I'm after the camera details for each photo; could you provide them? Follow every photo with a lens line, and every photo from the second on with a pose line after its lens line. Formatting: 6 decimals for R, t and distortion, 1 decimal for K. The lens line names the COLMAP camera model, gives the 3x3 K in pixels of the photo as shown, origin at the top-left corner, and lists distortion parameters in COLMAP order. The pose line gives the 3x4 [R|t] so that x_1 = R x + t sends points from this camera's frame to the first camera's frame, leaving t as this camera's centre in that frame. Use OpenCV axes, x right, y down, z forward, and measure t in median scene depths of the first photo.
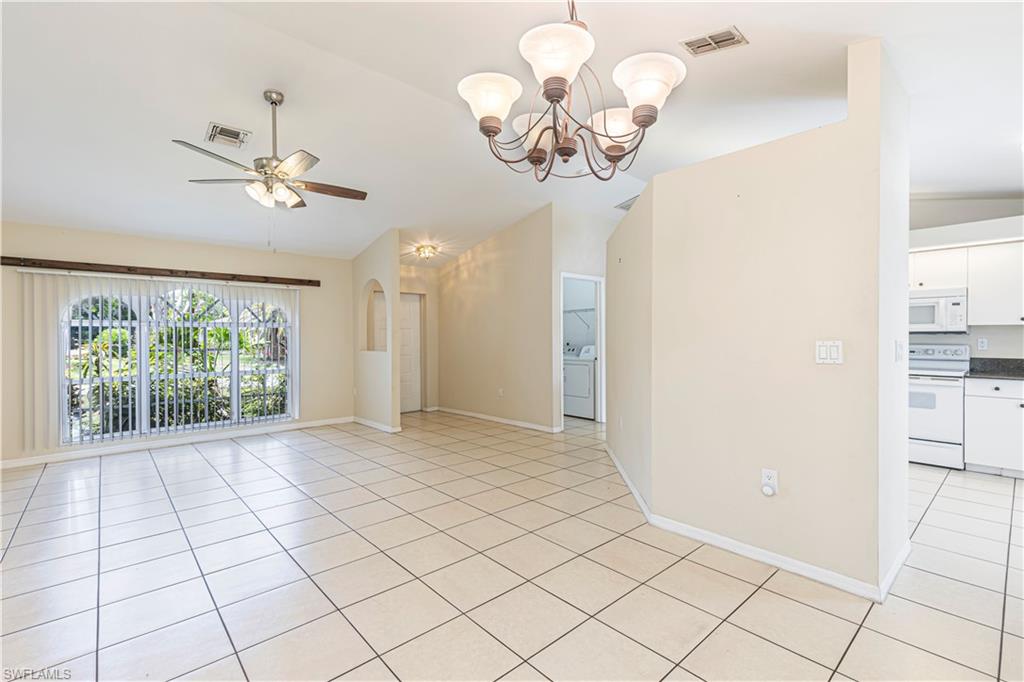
lens RADIAL K [[460.6, 0, 511.0], [0, 460.6, 340.5], [0, 0, 1]] dist [0.010463, 0.000209]
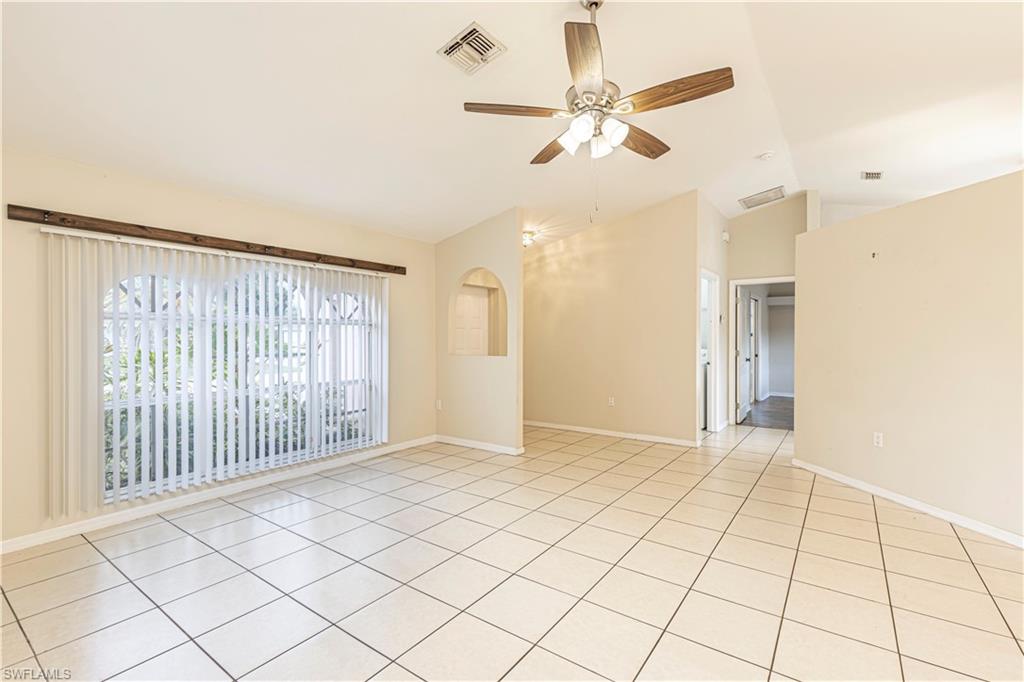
lens RADIAL K [[460.6, 0, 513.6], [0, 460.6, 338.1], [0, 0, 1]] dist [0.010463, 0.000209]
pose [[0.976177, 0.005723, 0.216899, -0.449638], [-0.004640, 0.999974, -0.005501, -0.004504], [-0.216925, 0.004364, 0.976179, 0.202416]]
